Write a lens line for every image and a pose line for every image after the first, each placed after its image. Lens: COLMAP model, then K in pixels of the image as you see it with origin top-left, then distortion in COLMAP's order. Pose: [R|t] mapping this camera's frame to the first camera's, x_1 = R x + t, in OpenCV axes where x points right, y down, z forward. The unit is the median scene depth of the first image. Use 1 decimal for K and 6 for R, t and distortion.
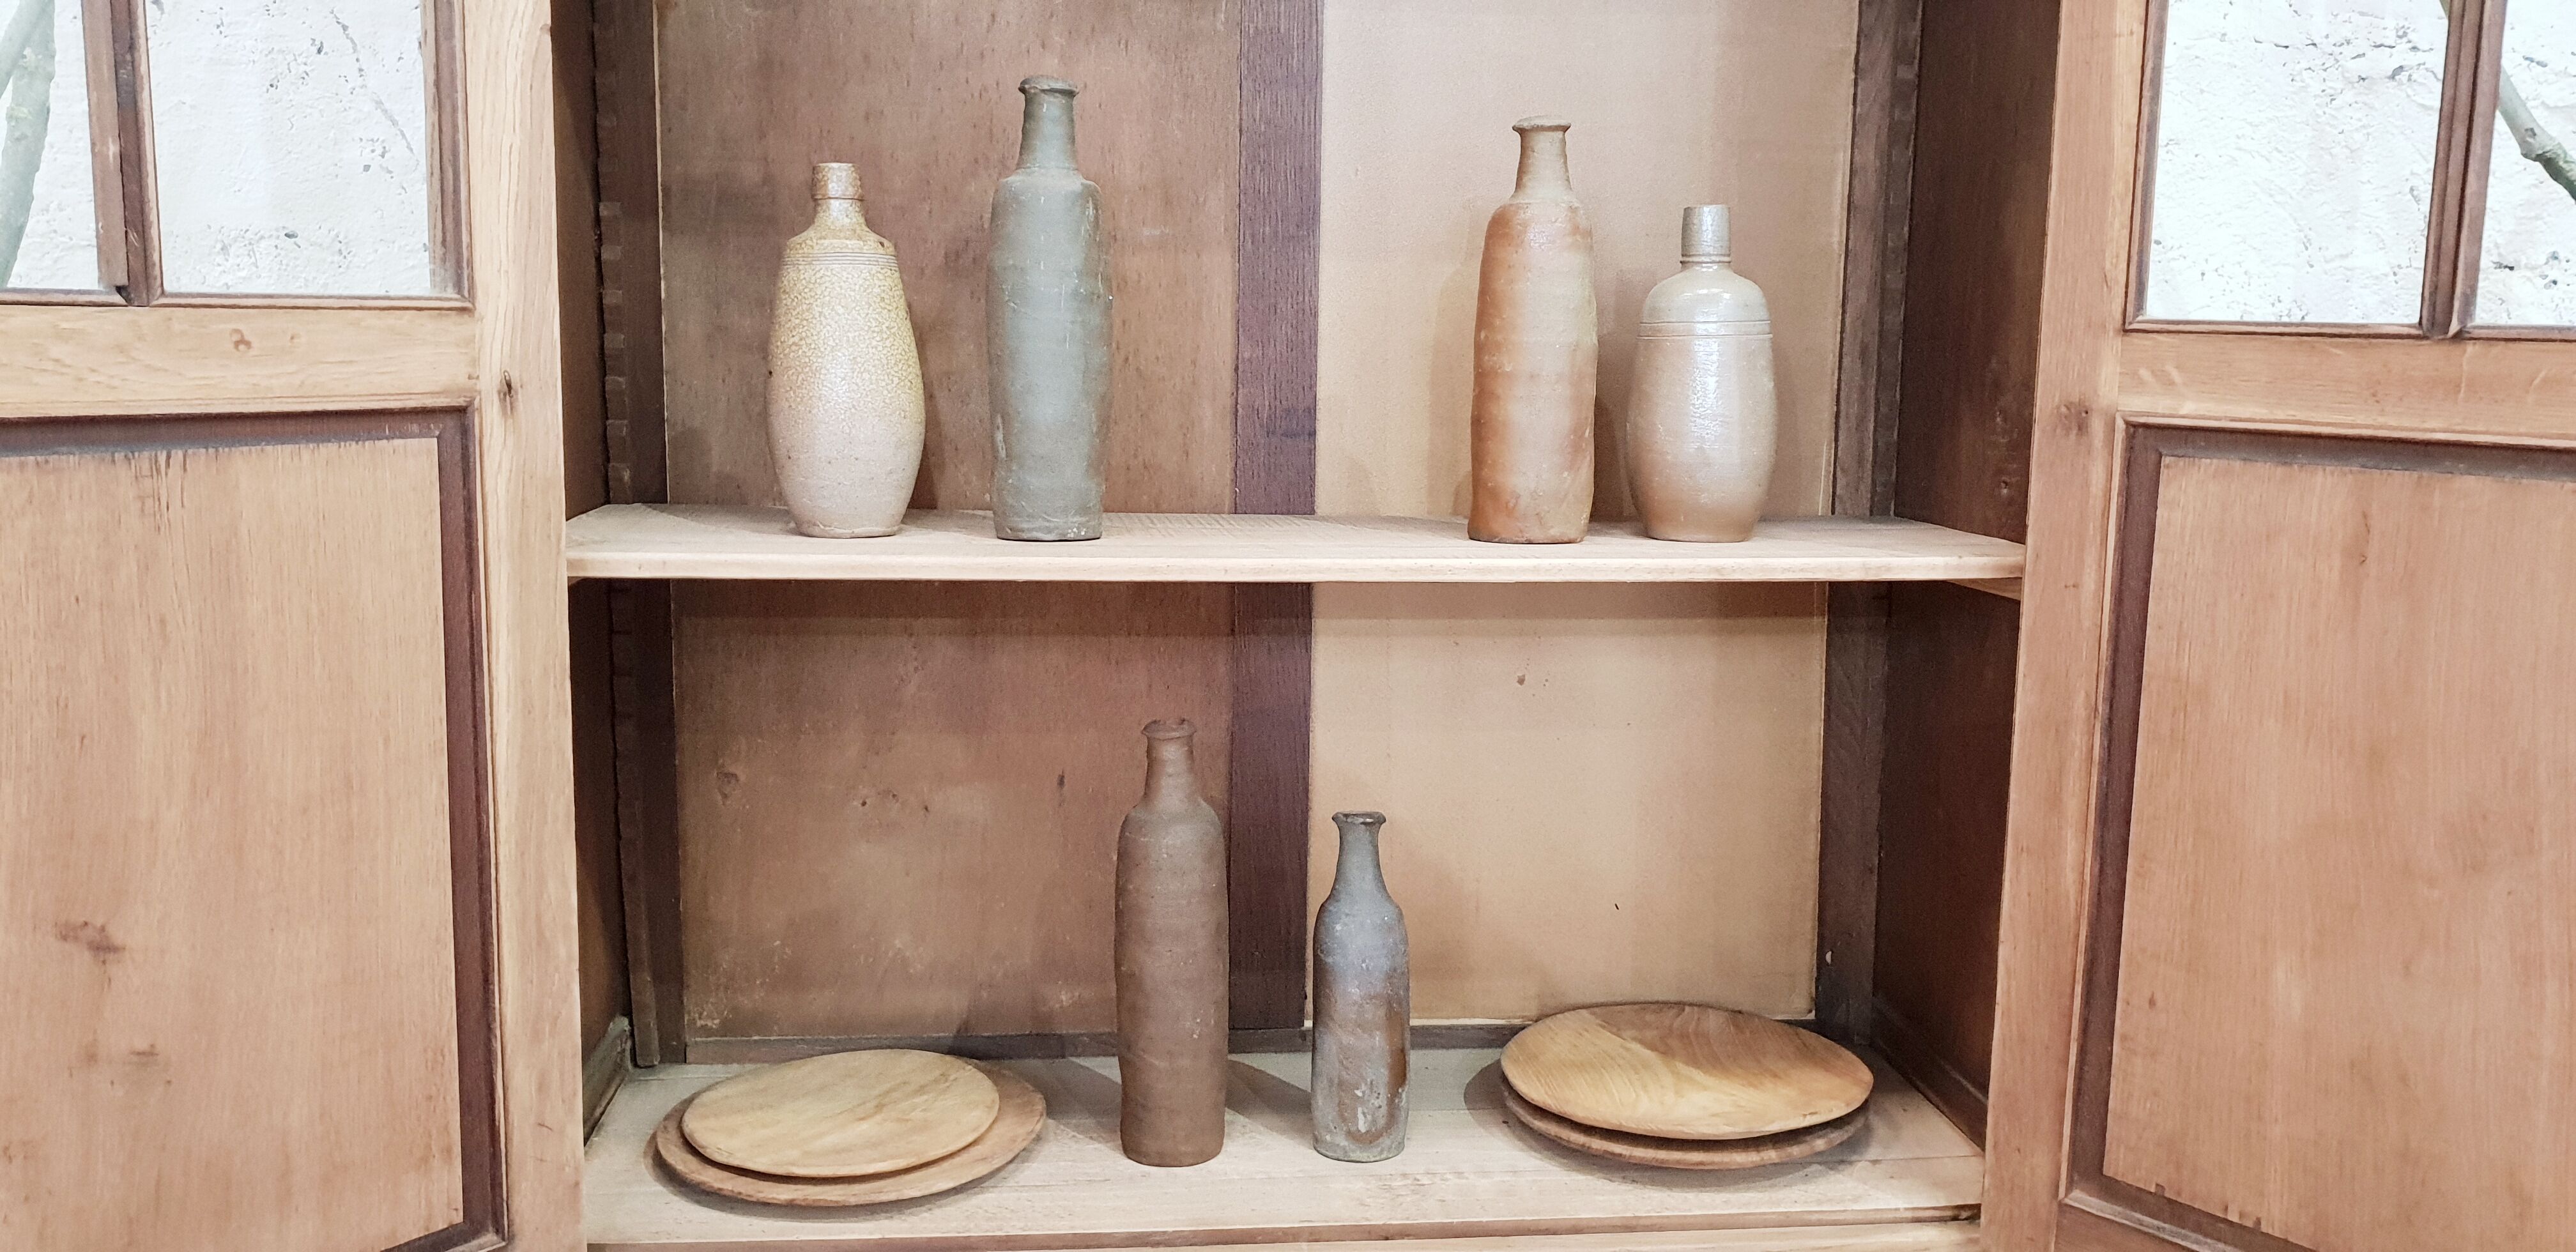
lens RADIAL K [[1999.2, 0, 1286.7], [0, 1999.2, 605.5], [0, 0, 1]] dist [0.024988, -0.026109]
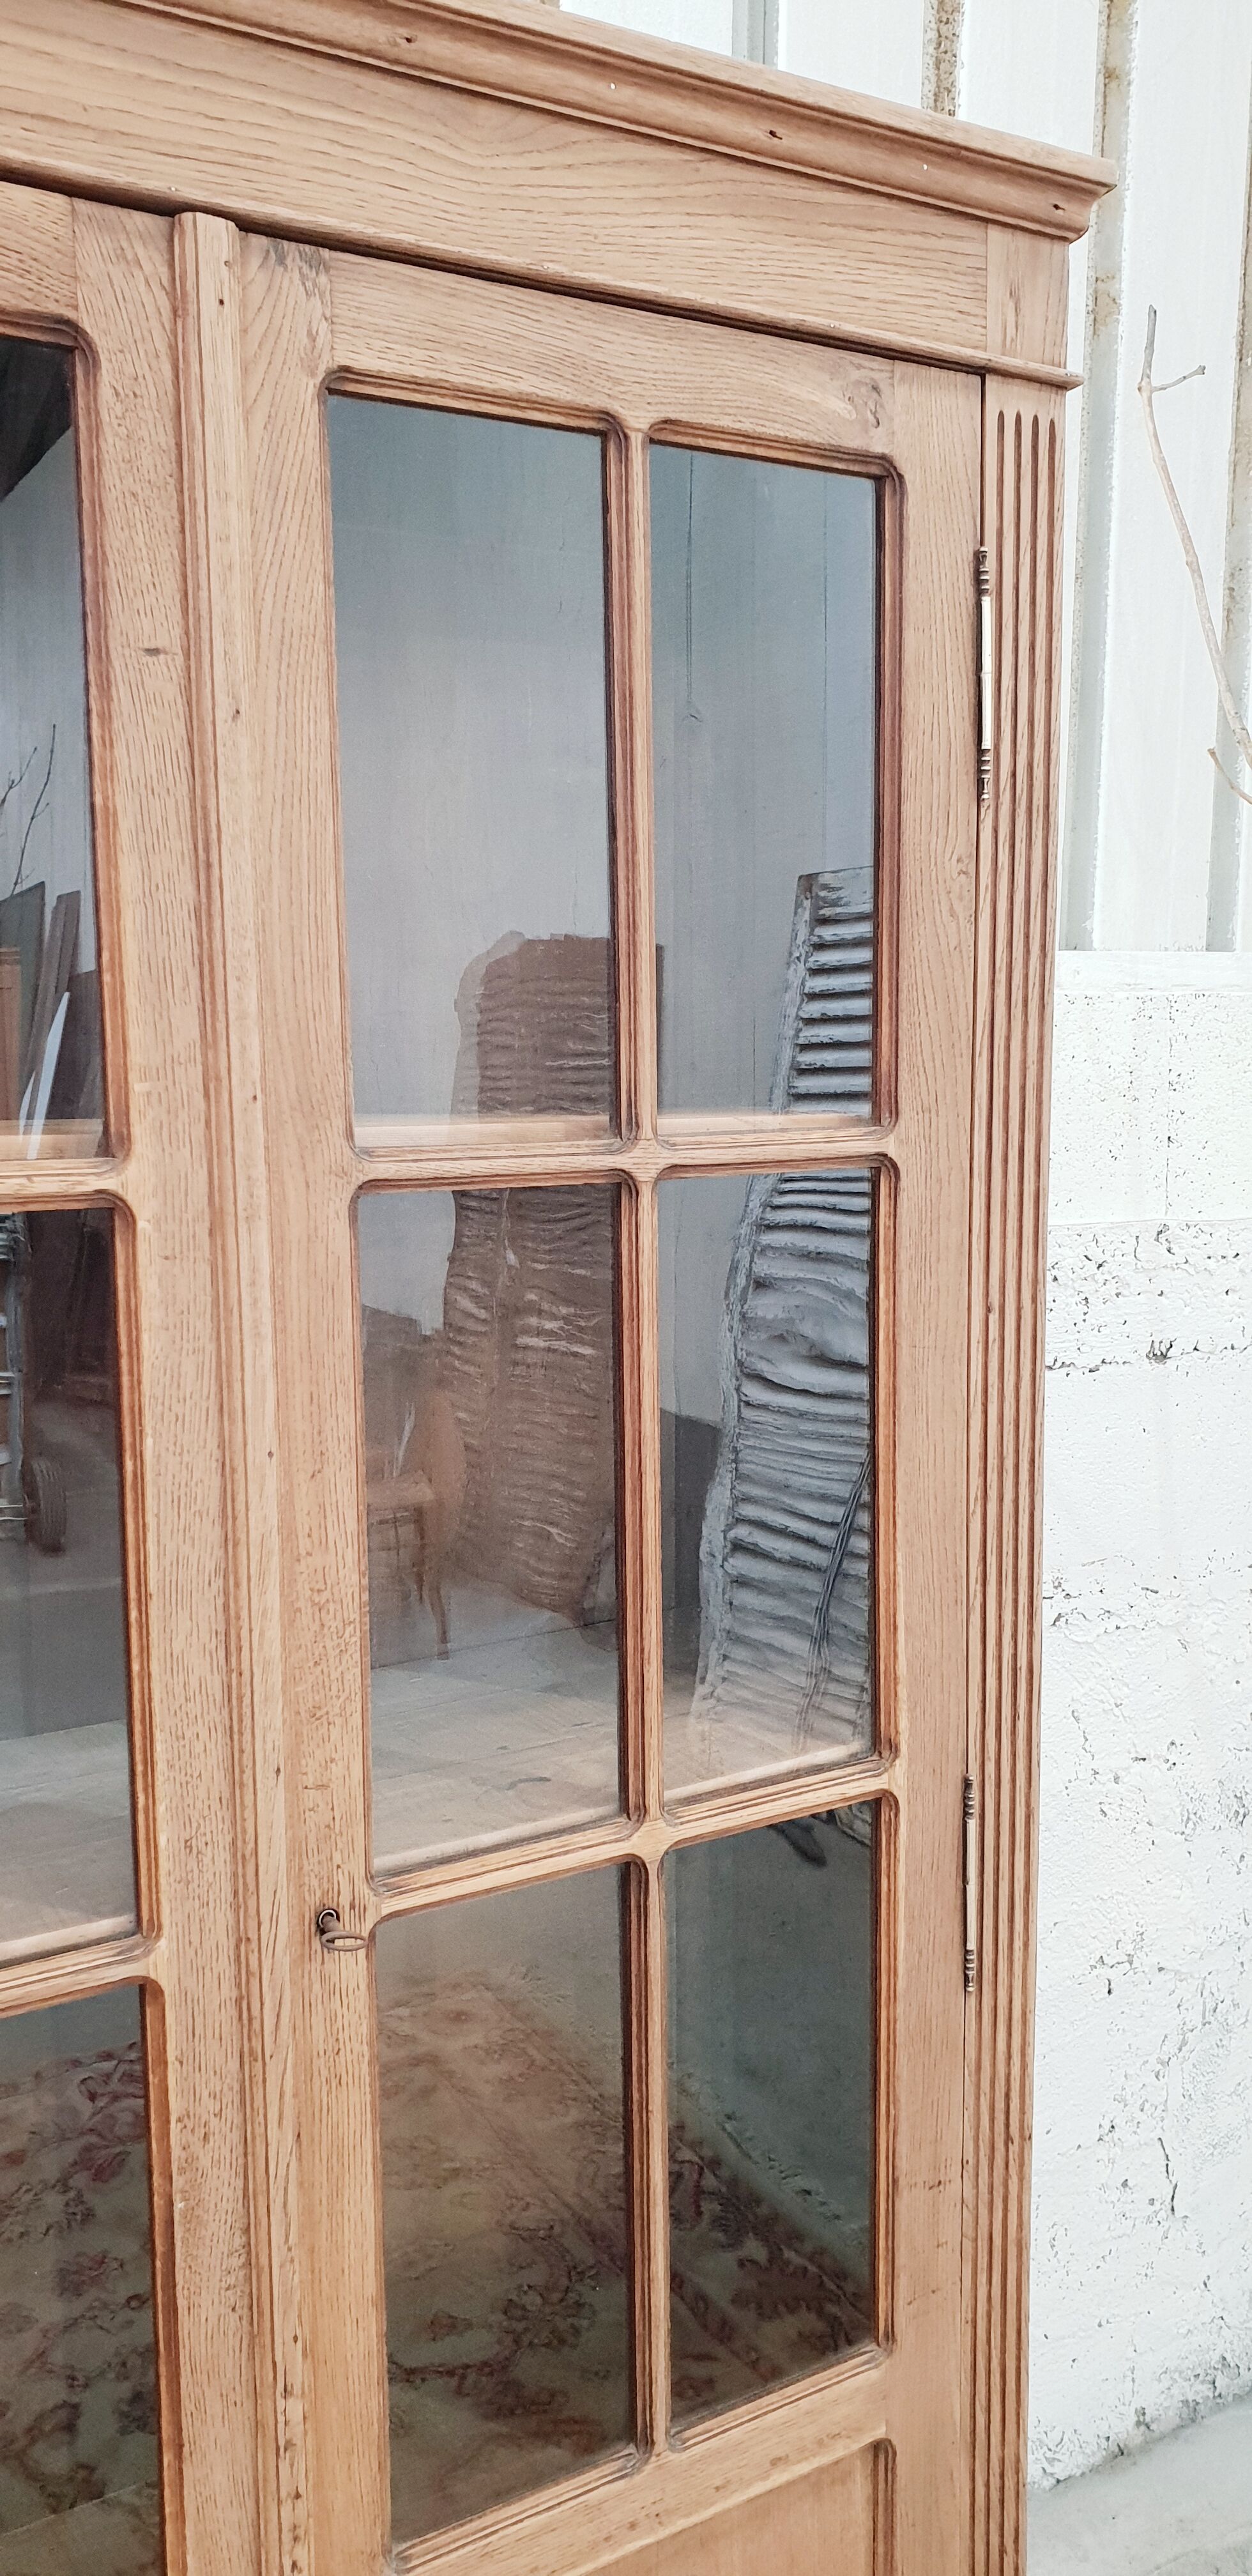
lens RADIAL K [[1999.2, 0, 649.6], [0, 1999.2, 1301.8], [0, 0, 1]] dist [0.024988, -0.026109]
pose [[0.907709, -0.079476, 0.412005, -0.135459], [0.080163, 0.996659, 0.015646, -0.623704], [-0.411871, 0.018826, 0.911047, 0.089144]]
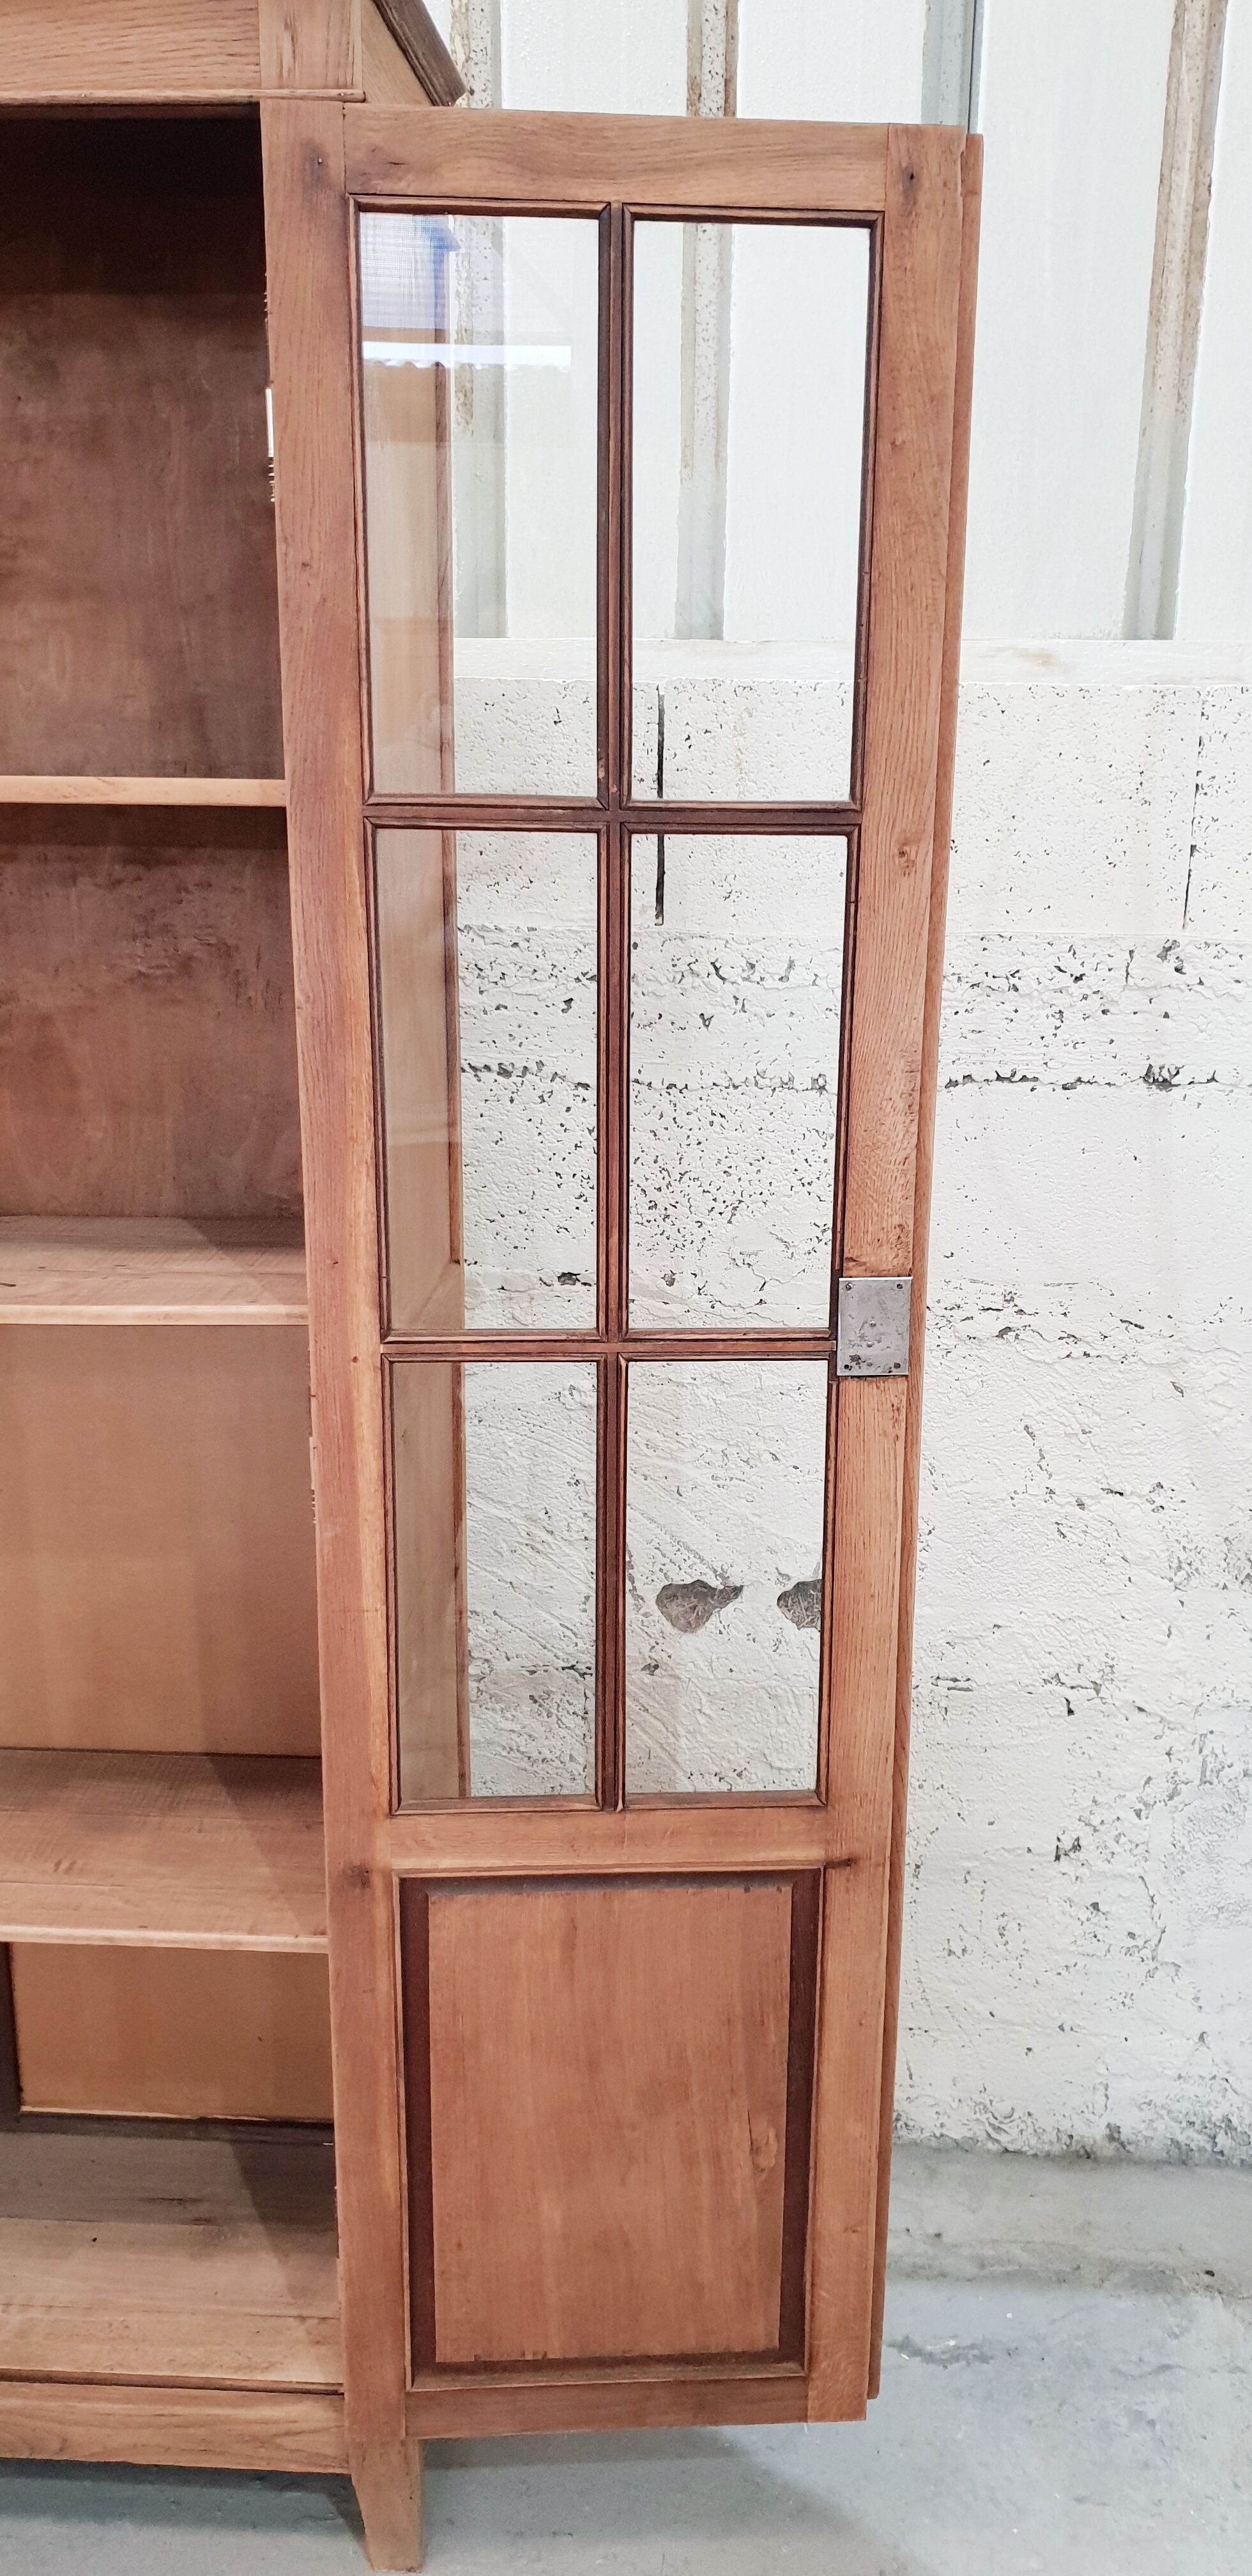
lens RADIAL K [[1999.2, 0, 689.6], [0, 1999.2, 1280.5], [0, 0, 1]] dist [0.024988, -0.026109]
pose [[0.988276, 0.029011, -0.149894, 0.709466], [-0.011153, 0.992876, 0.118632, -0.554396], [0.152268, -0.115569, 0.981559, -0.166847]]
